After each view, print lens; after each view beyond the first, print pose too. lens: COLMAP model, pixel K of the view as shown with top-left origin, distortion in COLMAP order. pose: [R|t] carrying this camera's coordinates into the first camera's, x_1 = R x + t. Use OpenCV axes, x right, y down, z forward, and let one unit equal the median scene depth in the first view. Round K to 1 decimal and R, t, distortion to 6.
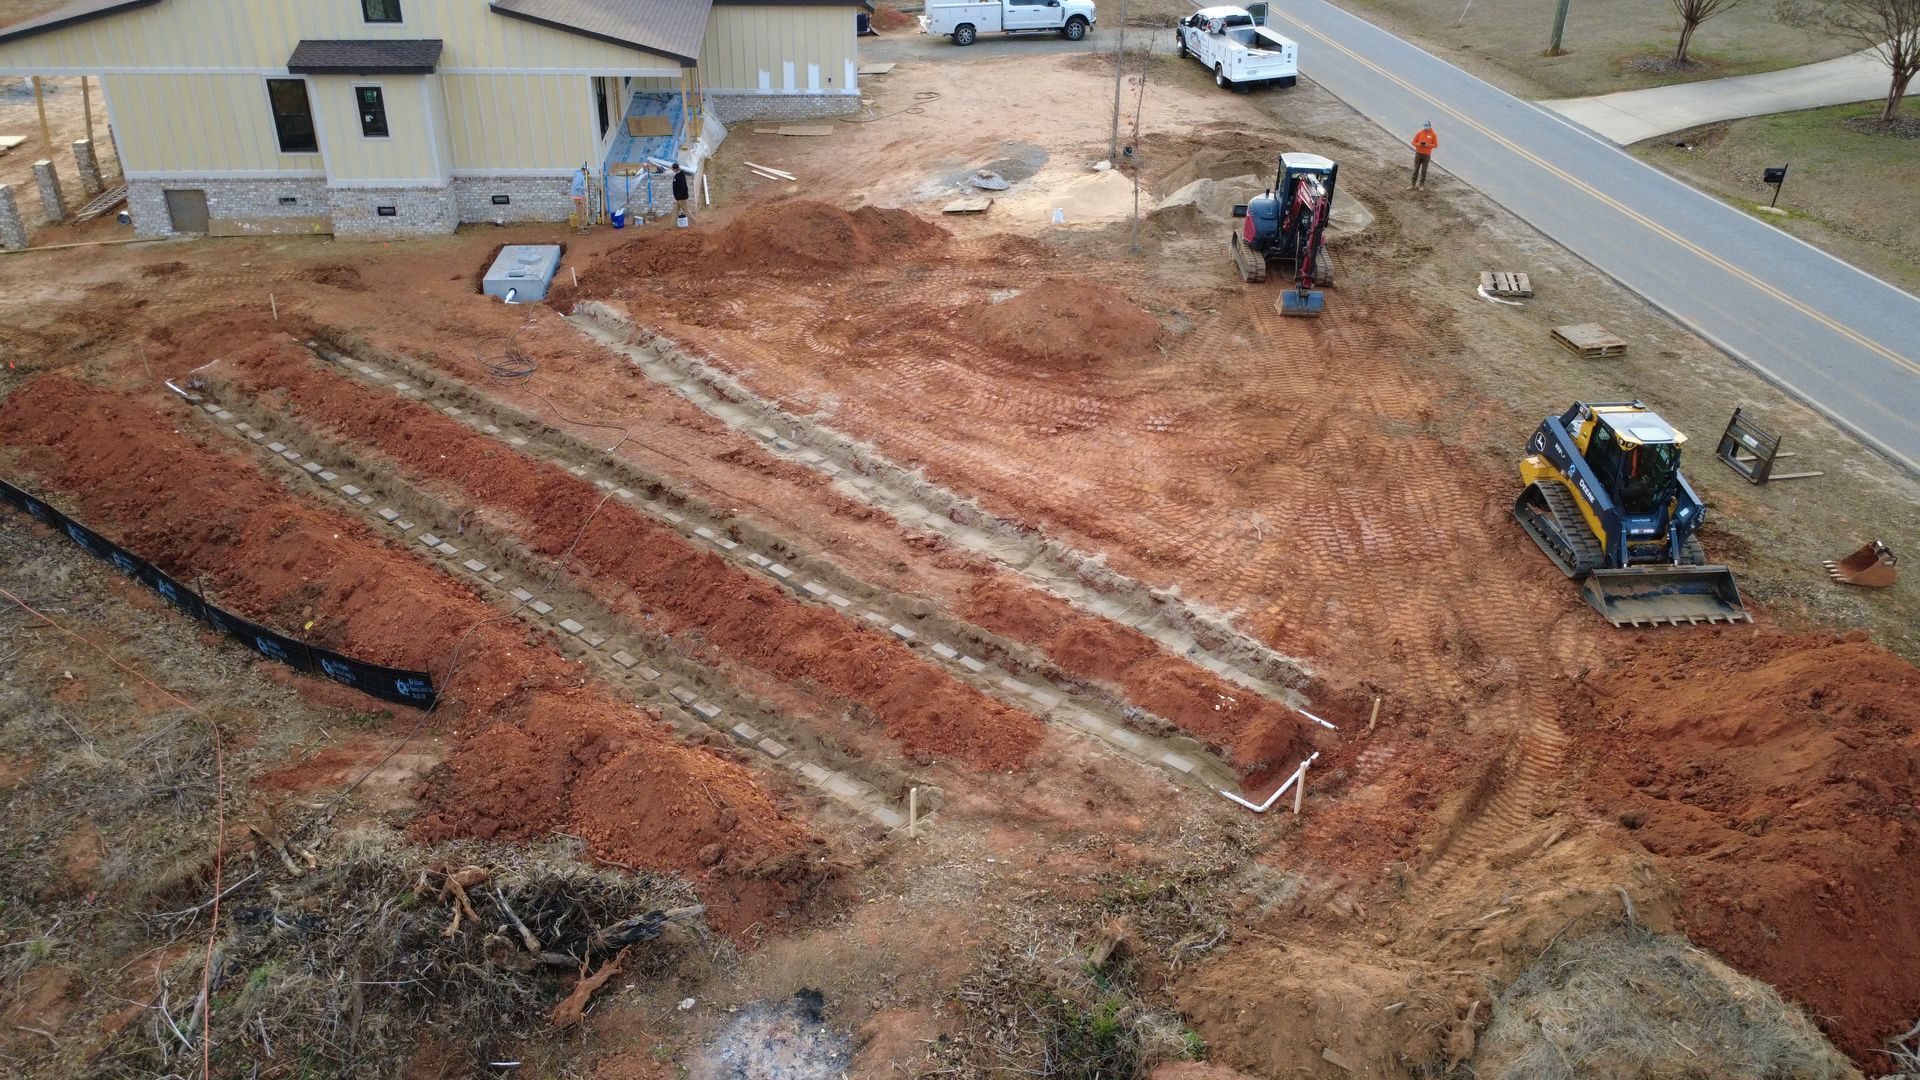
lens RADIAL K [[1400.2, 0, 955.5], [0, 1400.2, 538.3], [0, 0, 1]] dist [-0.006239, 0.009868]
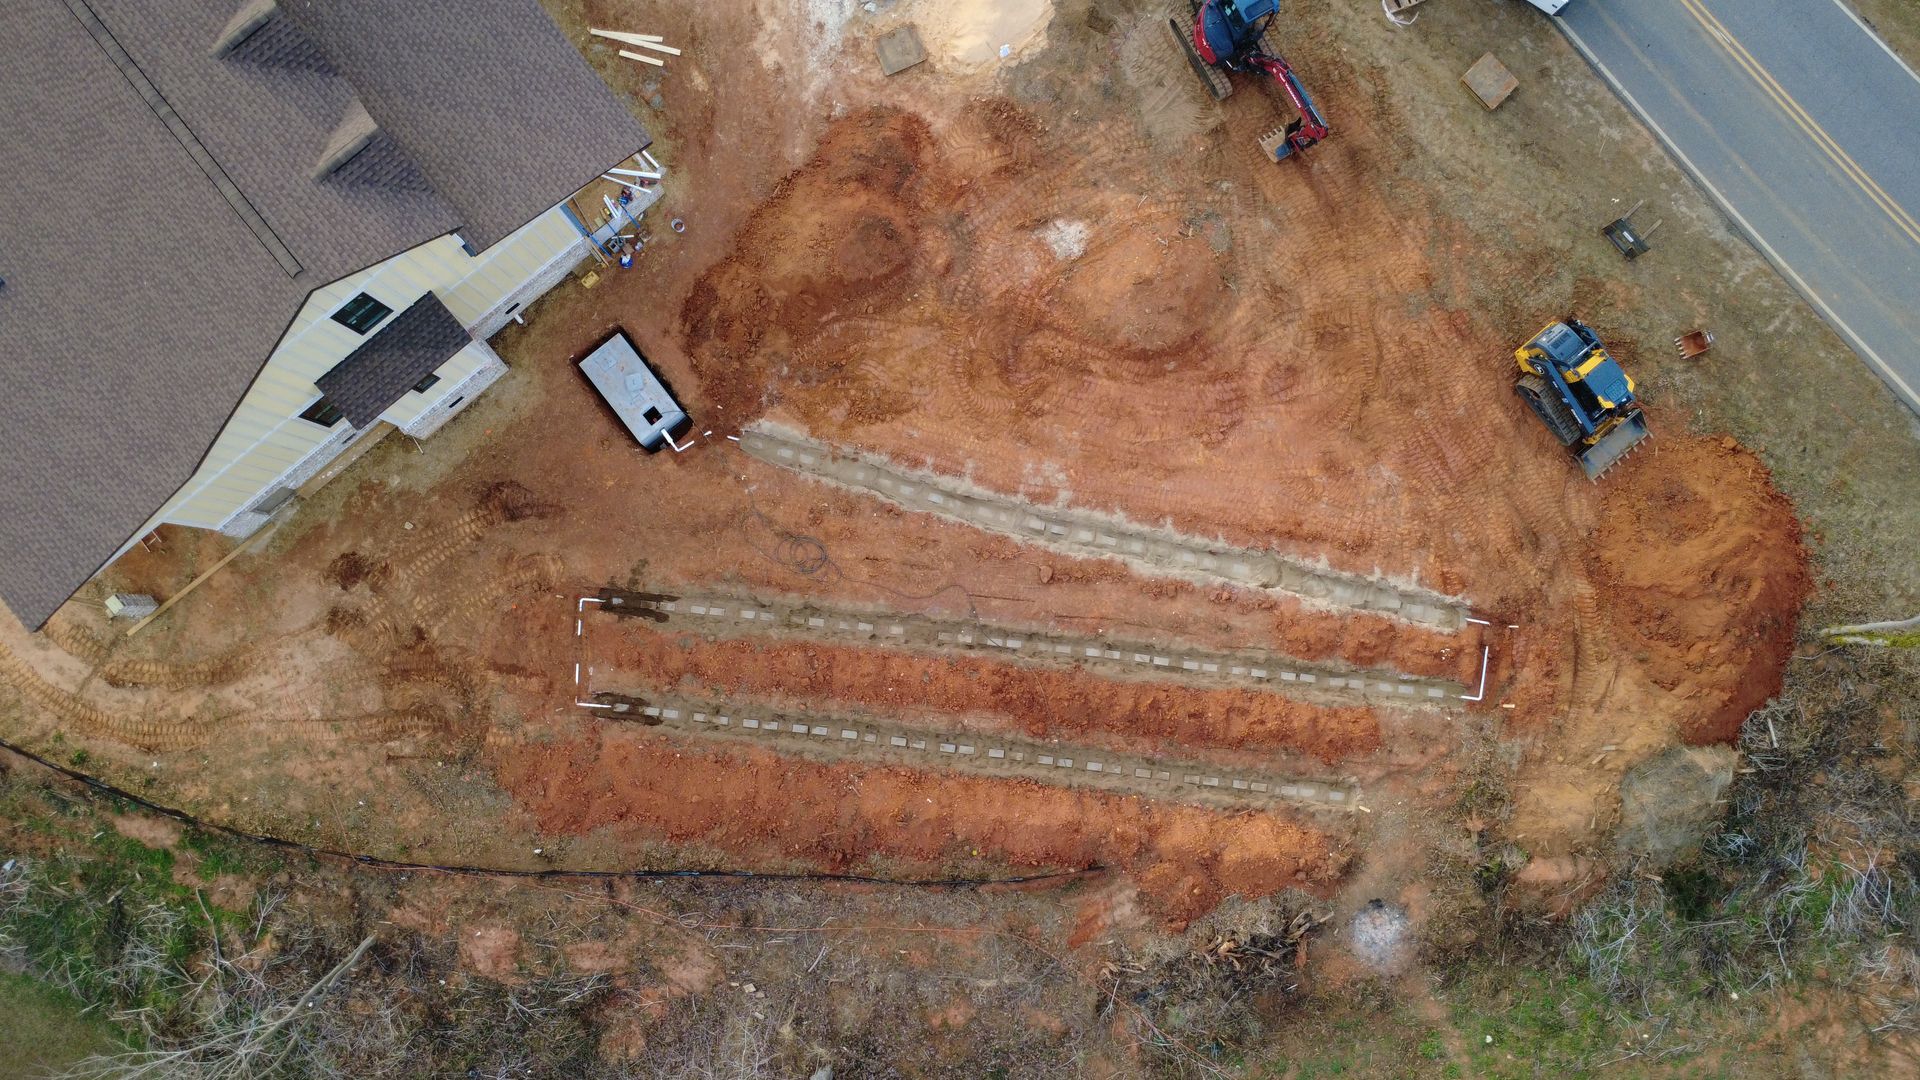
lens RADIAL K [[1400.2, 0, 956.2], [0, 1400.2, 539.1], [0, 0, 1]] dist [-0.006239, 0.009868]
pose [[0.833927, -0.550440, 0.039762, -0.293153], [0.256769, 0.450765, 0.854915, -1.427058], [-0.488503, -0.702727, 0.517241, 0.331542]]
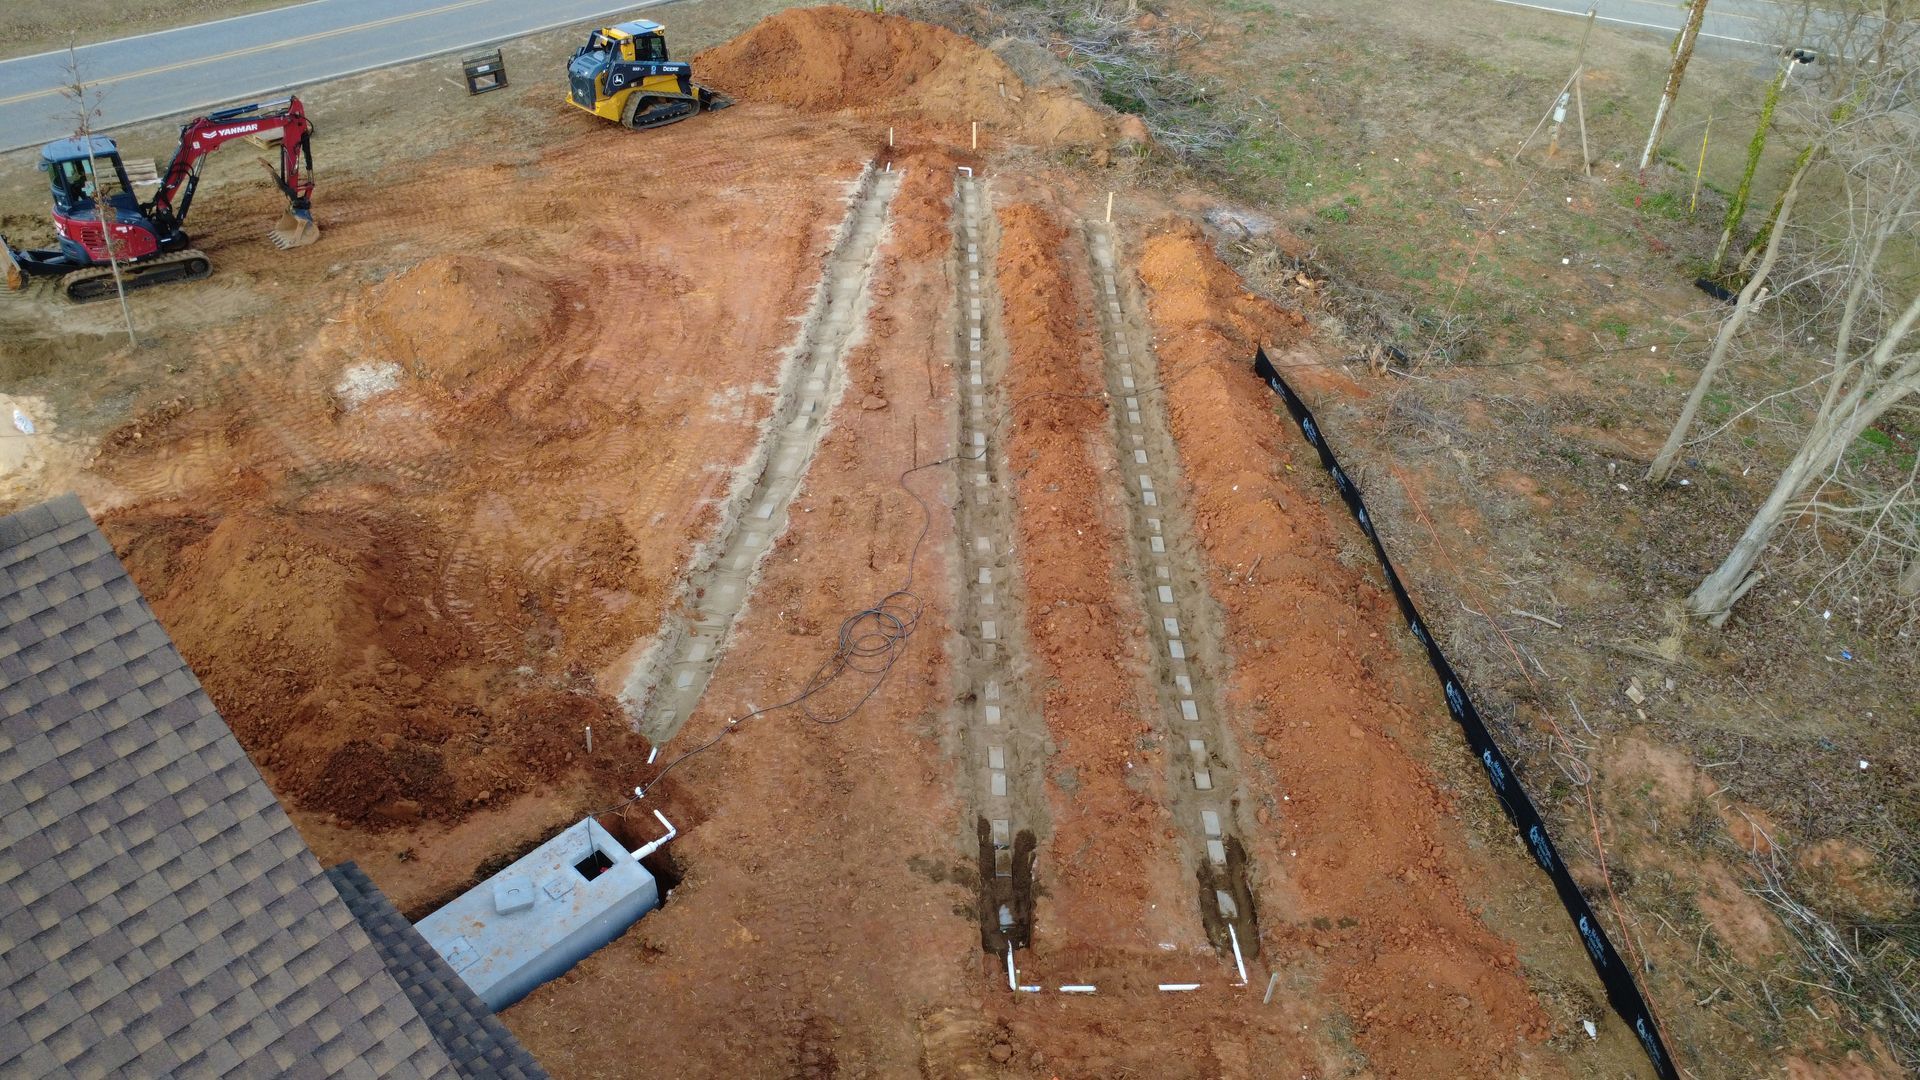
lens RADIAL K [[1400.2, 0, 955.8], [0, 1400.2, 539.7], [0, 0, 1]] dist [-0.006239, 0.009868]
pose [[-0.649310, -0.489209, 0.582298, -0.881415], [0.331226, 0.507319, 0.795560, -0.839322], [-0.684606, 0.709438, -0.167369, 1.263342]]
